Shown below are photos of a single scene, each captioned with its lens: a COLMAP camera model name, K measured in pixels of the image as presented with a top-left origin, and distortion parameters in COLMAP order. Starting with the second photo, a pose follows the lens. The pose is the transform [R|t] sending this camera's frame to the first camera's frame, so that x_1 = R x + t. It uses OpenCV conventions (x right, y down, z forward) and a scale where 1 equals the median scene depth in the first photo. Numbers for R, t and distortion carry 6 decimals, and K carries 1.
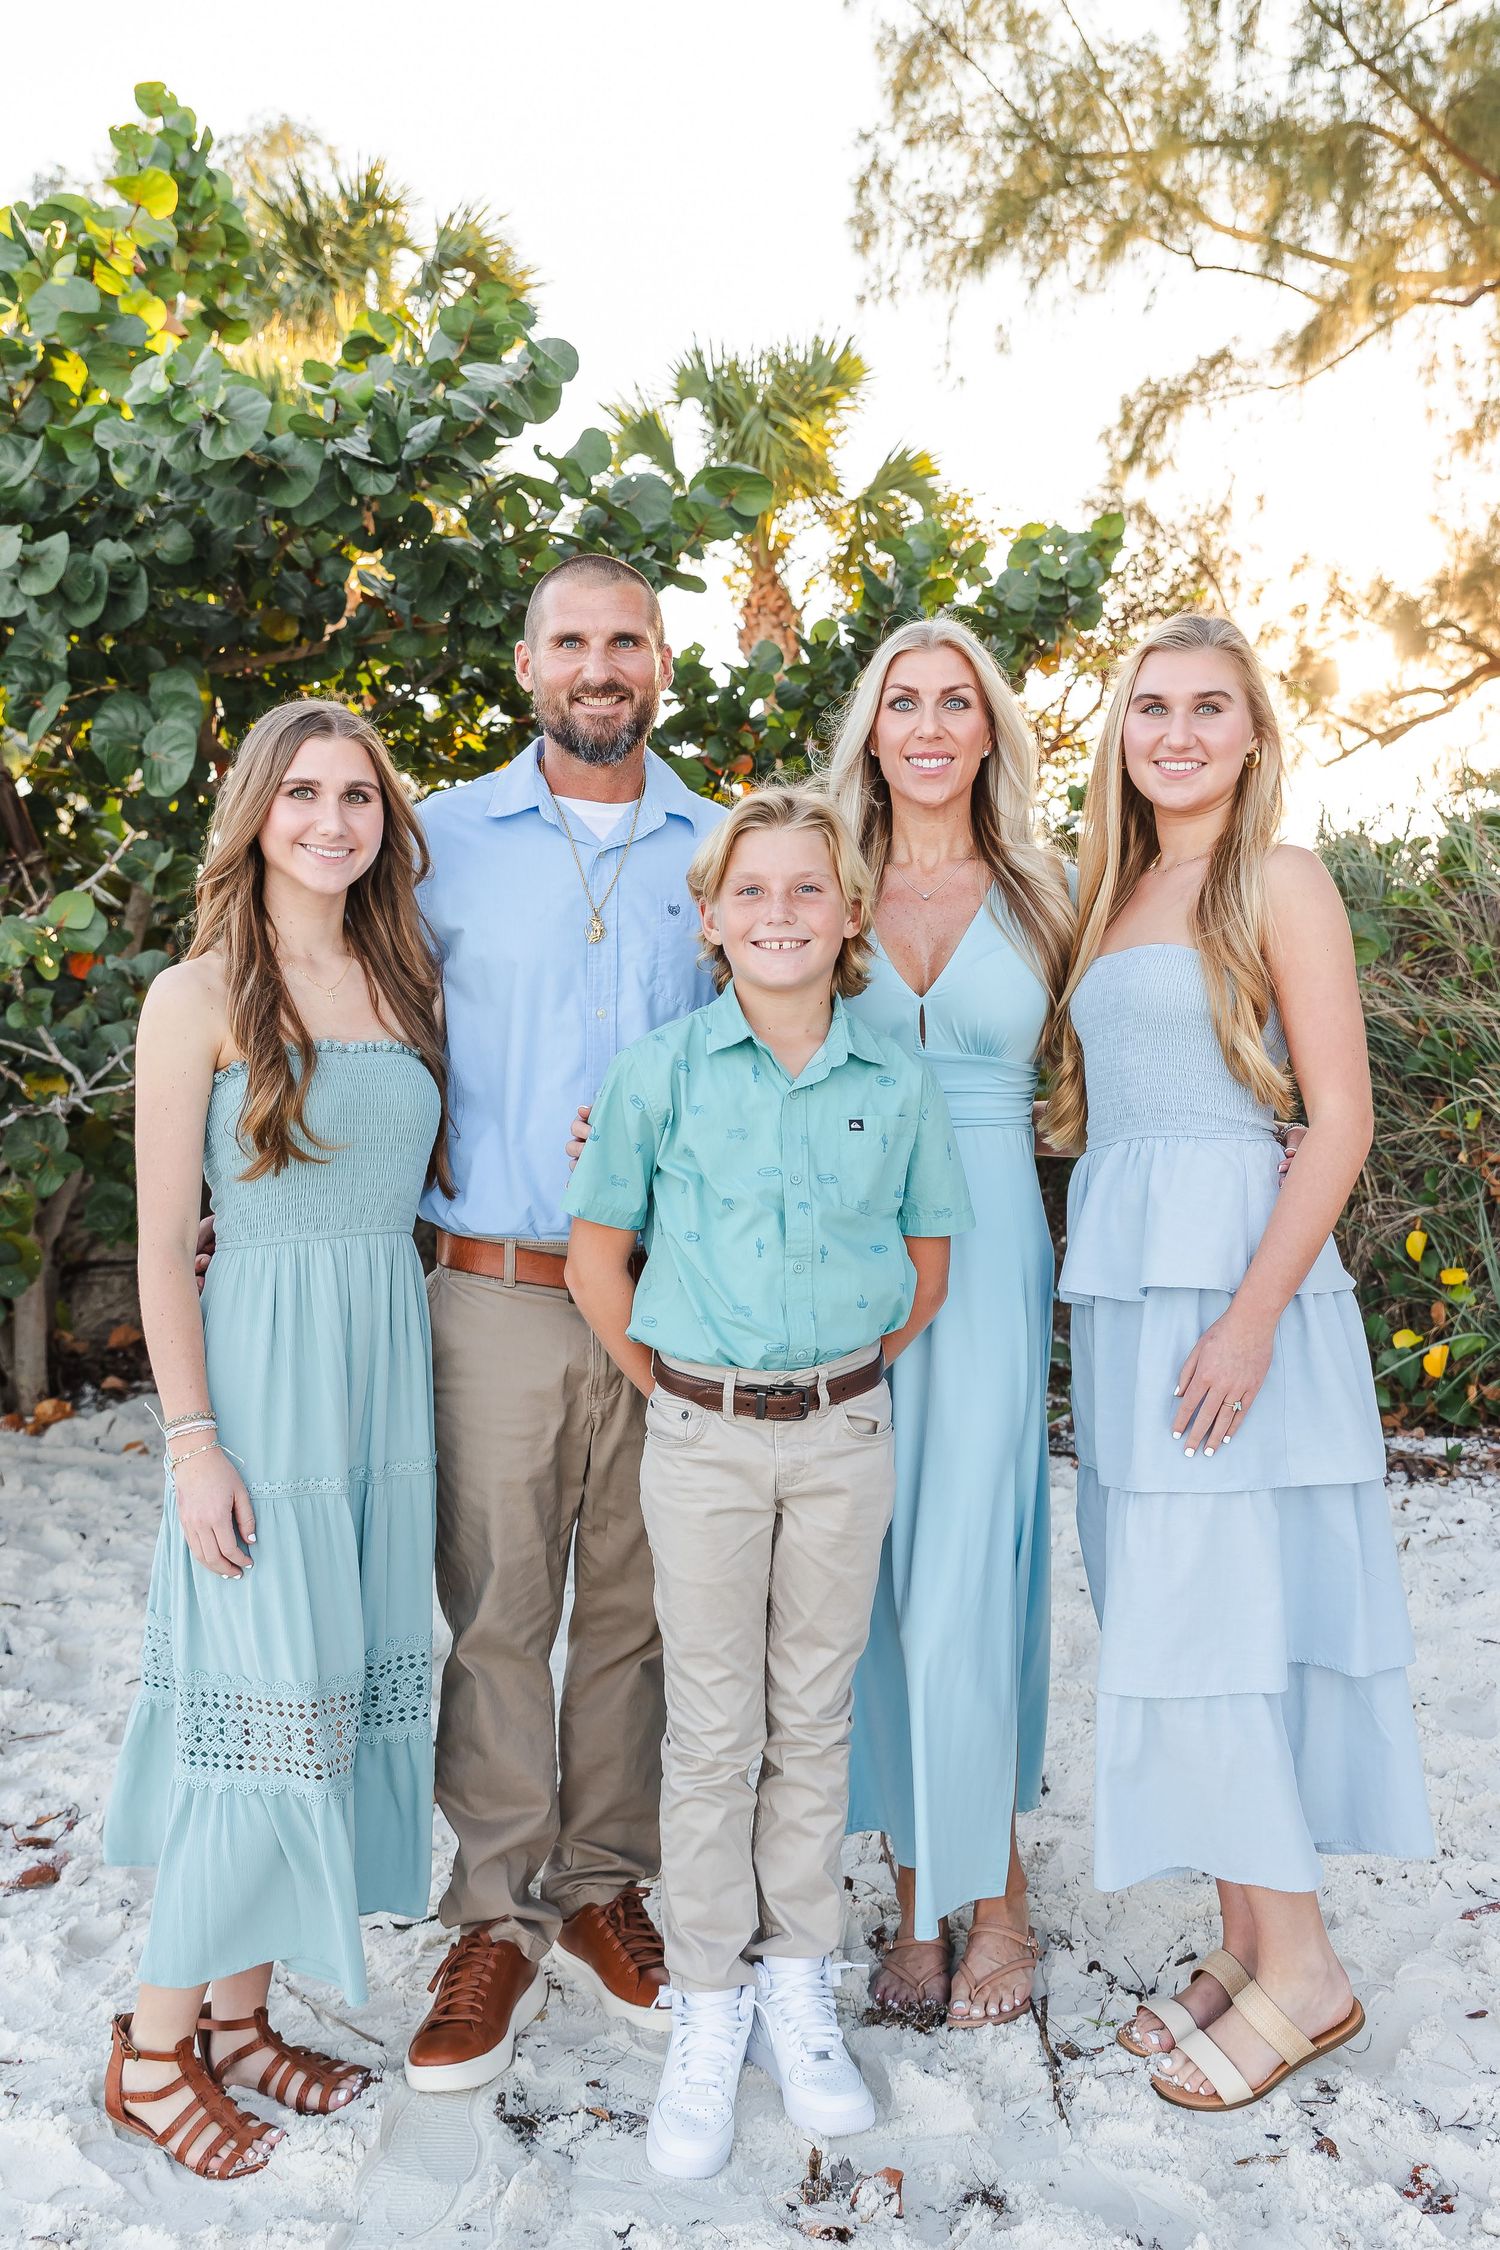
lens RADIAL K [[2264.8, 0, 809.1], [0, 2264.8, 1149.5], [0, 0, 1]] dist [-0.005934, -0.002432]
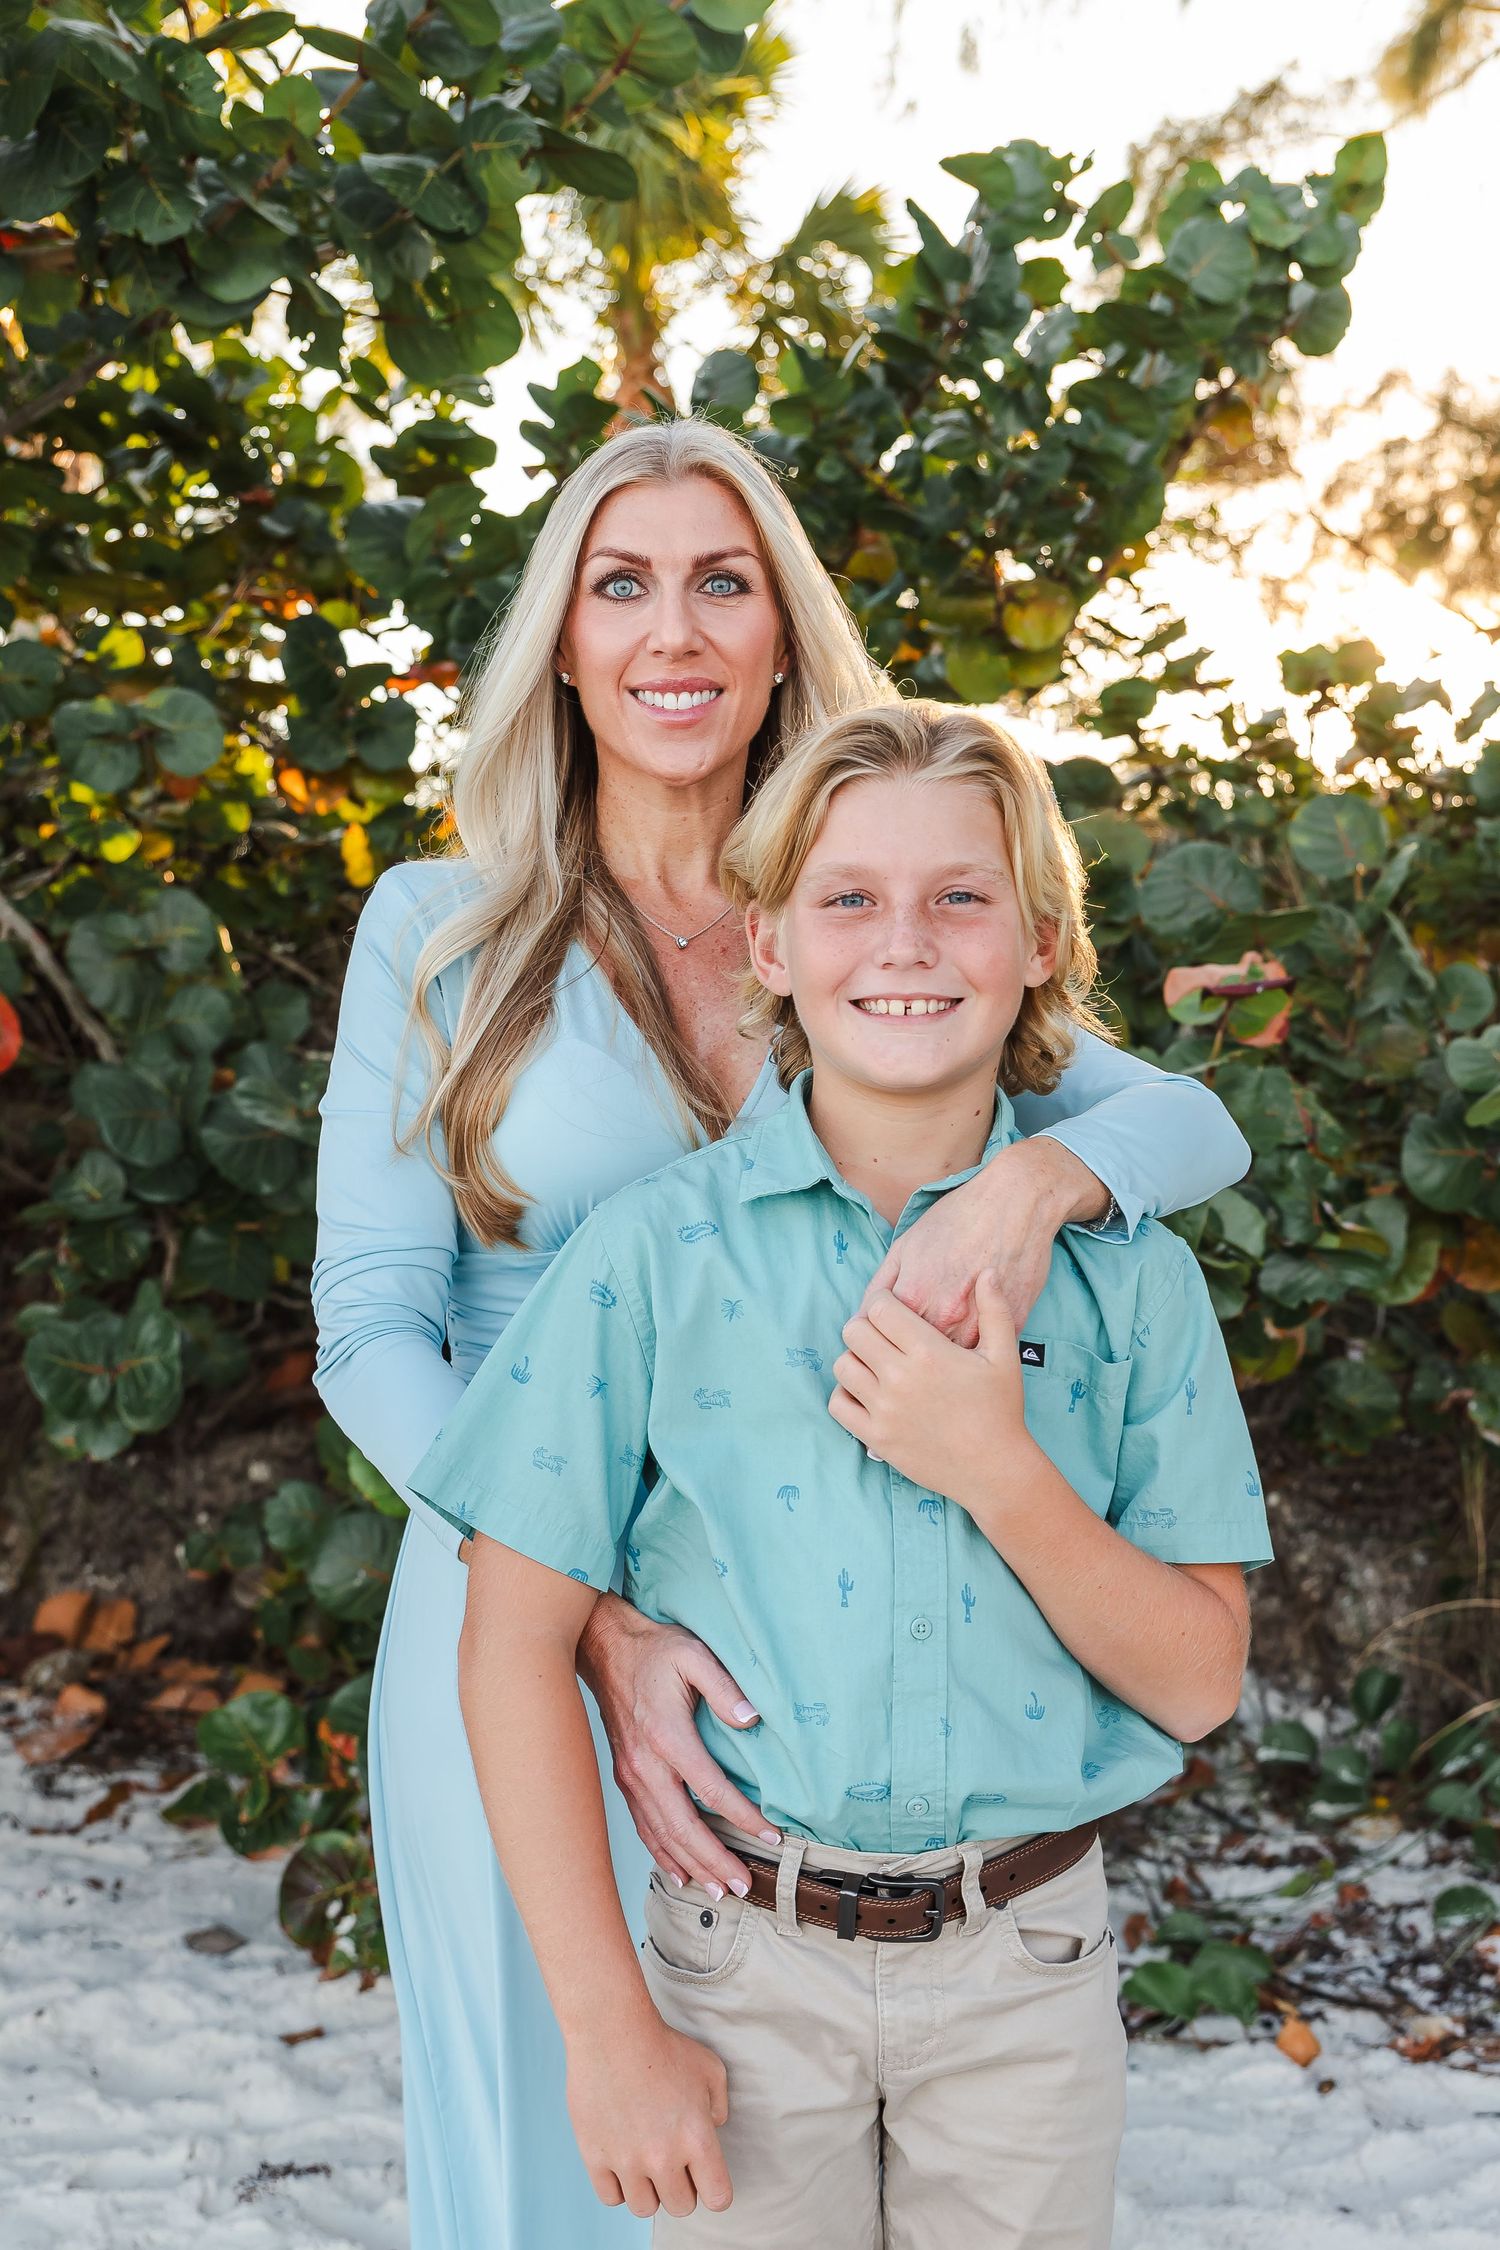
lens RADIAL K [[2596.1, 0, 754.6], [0, 2596.1, 1239.7], [0, 0, 1]] dist [-0.003302, 0.014471]
pose [[0.998600, 0.009687, 0.052008, -0.044357], [-0.011776, 0.999130, 0.040011, -0.049822], [-0.051575, -0.040568, 0.997845, 0.435154]]
